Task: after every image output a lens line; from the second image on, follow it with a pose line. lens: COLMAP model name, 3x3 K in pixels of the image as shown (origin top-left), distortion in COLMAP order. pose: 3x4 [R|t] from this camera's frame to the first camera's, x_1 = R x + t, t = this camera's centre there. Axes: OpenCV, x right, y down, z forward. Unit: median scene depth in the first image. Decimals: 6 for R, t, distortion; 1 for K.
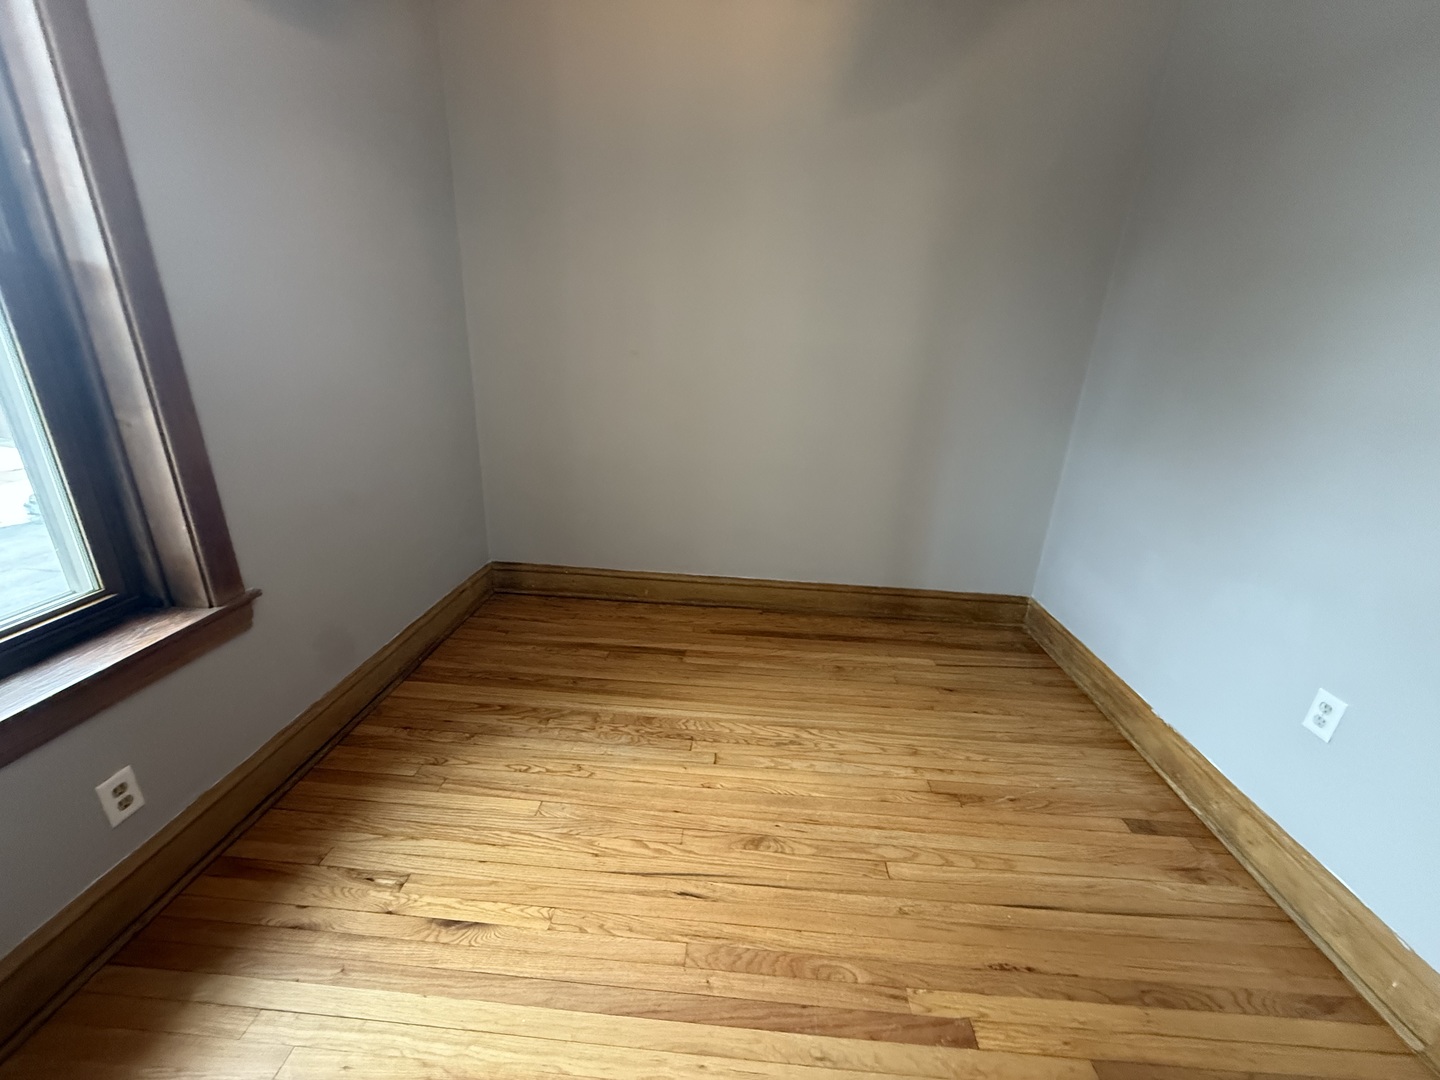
lens RADIAL K [[574.1, 0, 719.0], [0, 574.1, 543.2], [0, 0, 1]] dist [0.002651, 0.000387]
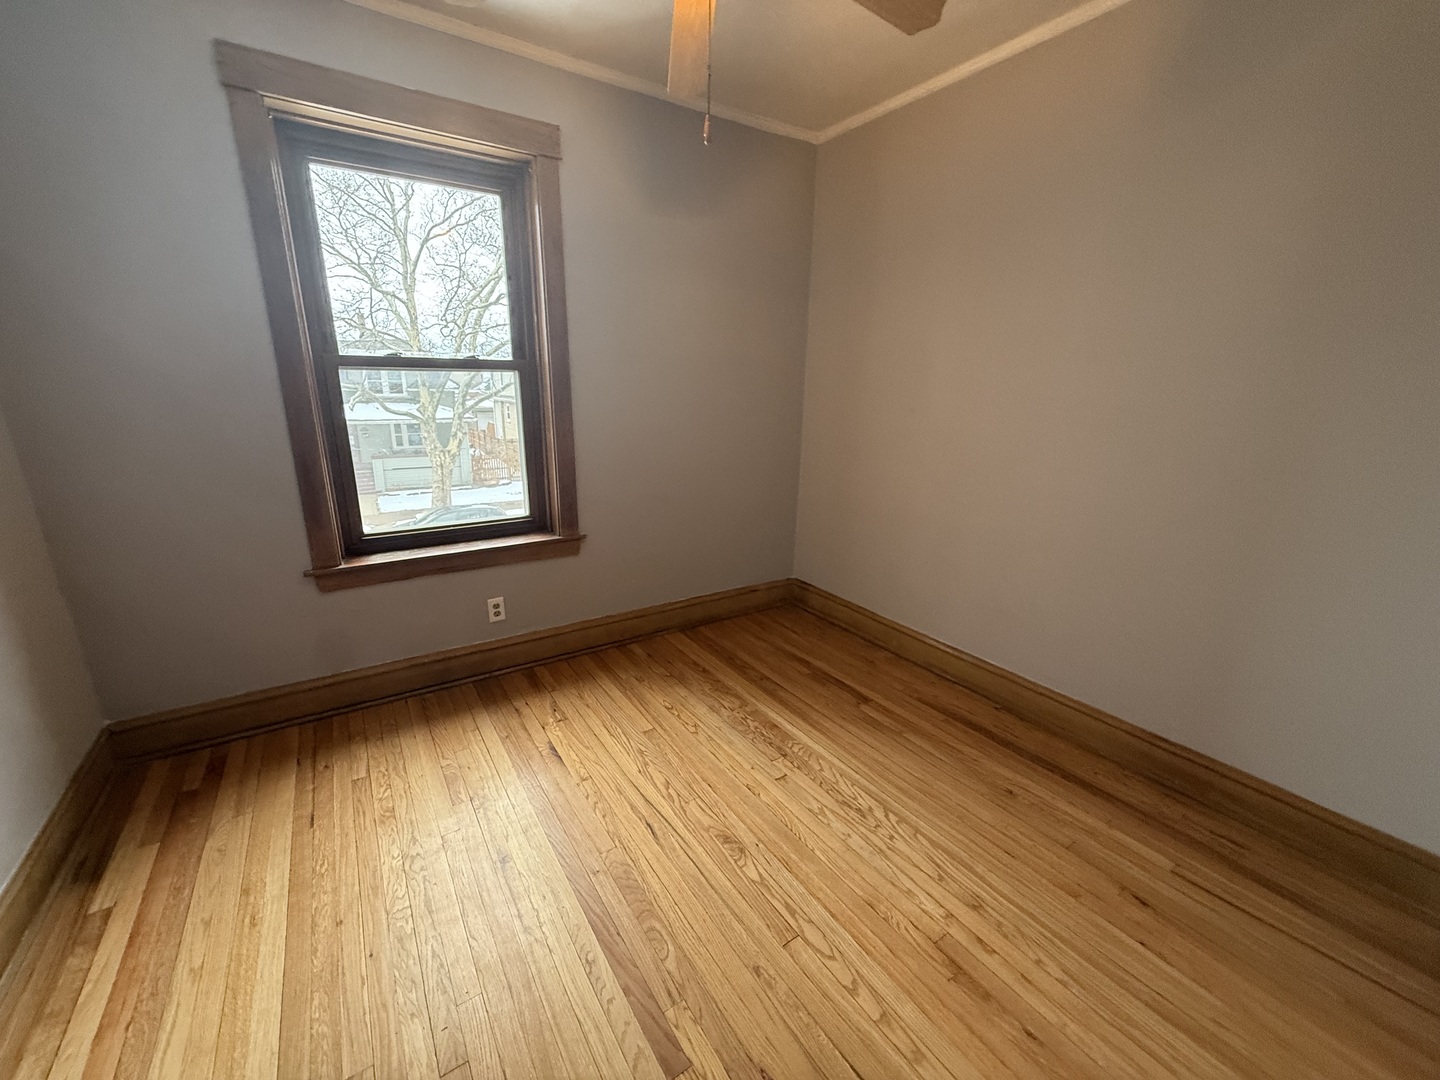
lens RADIAL K [[574.1, 0, 720.2], [0, 574.1, 542.6], [0, 0, 1]] dist [0.002651, 0.000387]
pose [[0.608474, 0.186810, -0.771273, 0.618856], [-0.267077, 0.963409, 0.022644, -0.035369], [0.747281, 0.192211, 0.636102, 0.144455]]
